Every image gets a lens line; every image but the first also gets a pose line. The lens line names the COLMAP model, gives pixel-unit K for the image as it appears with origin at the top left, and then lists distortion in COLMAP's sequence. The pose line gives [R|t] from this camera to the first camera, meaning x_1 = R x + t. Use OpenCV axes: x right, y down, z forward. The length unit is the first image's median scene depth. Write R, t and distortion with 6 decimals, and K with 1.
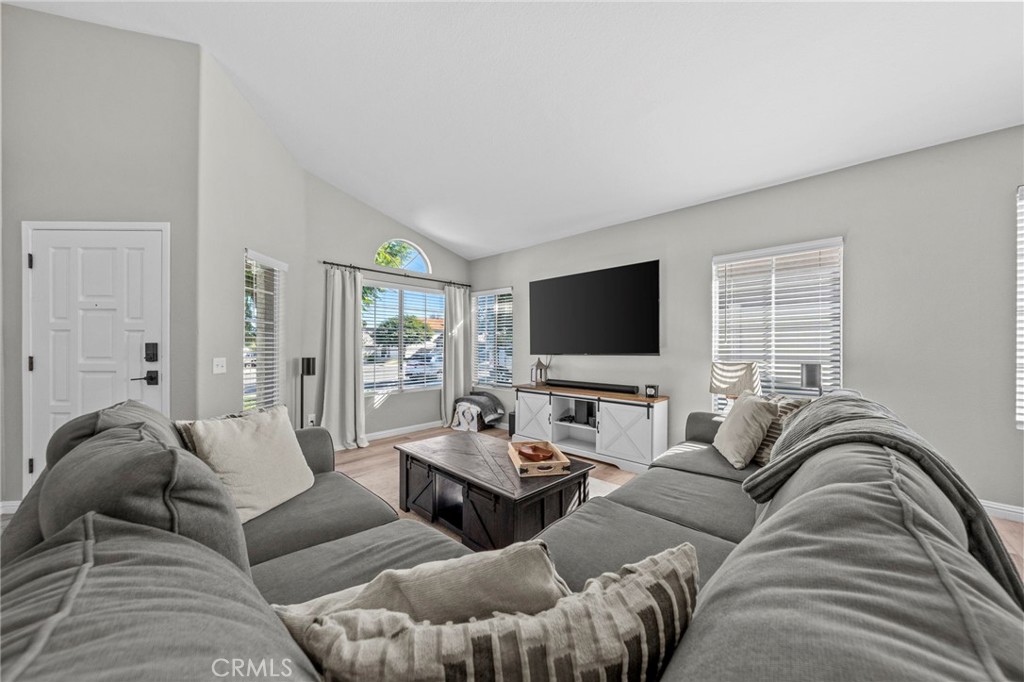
lens RADIAL K [[356.1, 0, 511.0], [0, 356.1, 347.0], [0, 0, 1]] dist [-0.002343, -0.000133]
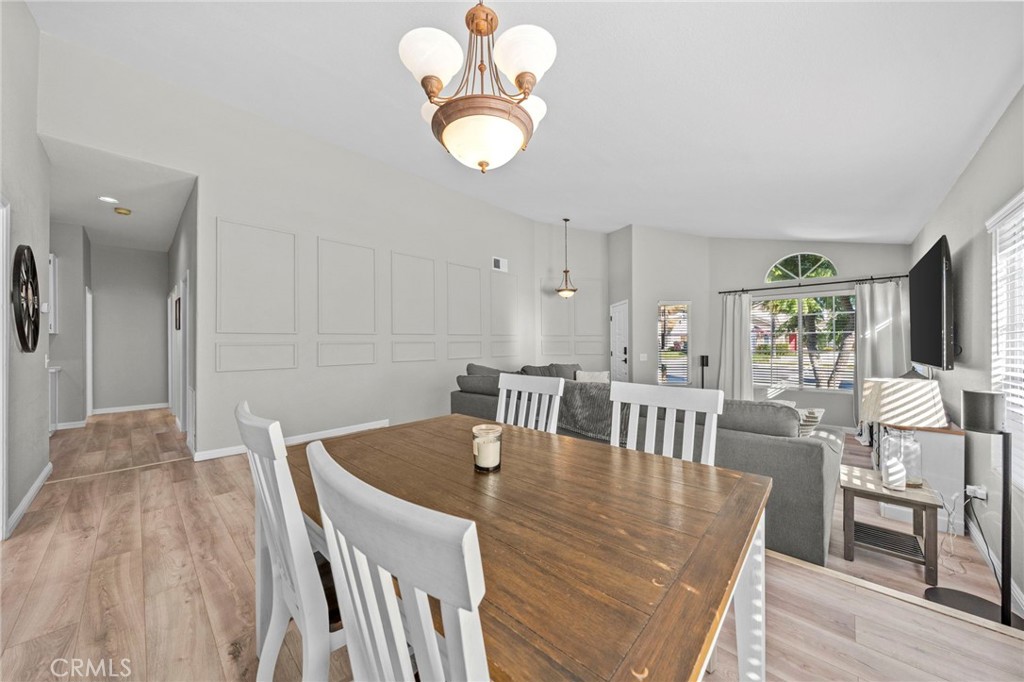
lens RADIAL K [[359.1, 0, 512.1], [0, 359.1, 344.3], [0, 0, 1]] dist [0.000316, 0.000024]
pose [[-0.020593, 0.004135, -0.999779, 0.885866], [0.001905, 0.999990, 0.004096, -0.024453], [0.999786, -0.001821, -0.020600, 0.133237]]
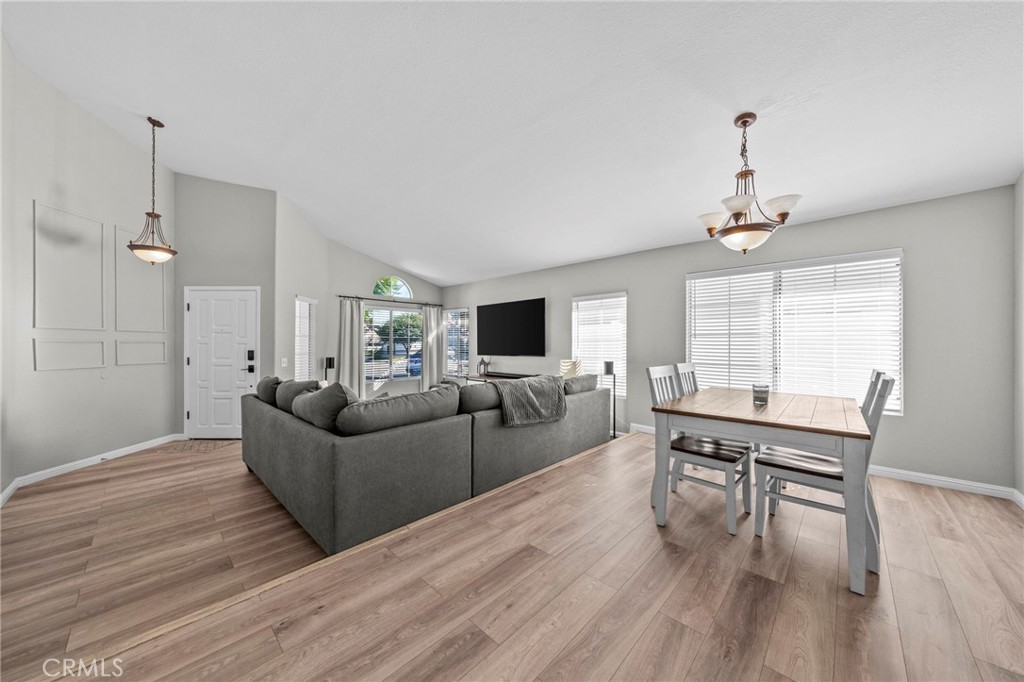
lens RADIAL K [[359.1, 0, 512.1], [0, 359.1, 344.3], [0, 0, 1]] dist [0.000316, 0.000024]
pose [[0.999817, 0.001331, -0.019059, 0.228600], [-0.001295, 0.999997, 0.001901, -0.027207], [0.019062, -0.001876, 0.999817, -0.489780]]
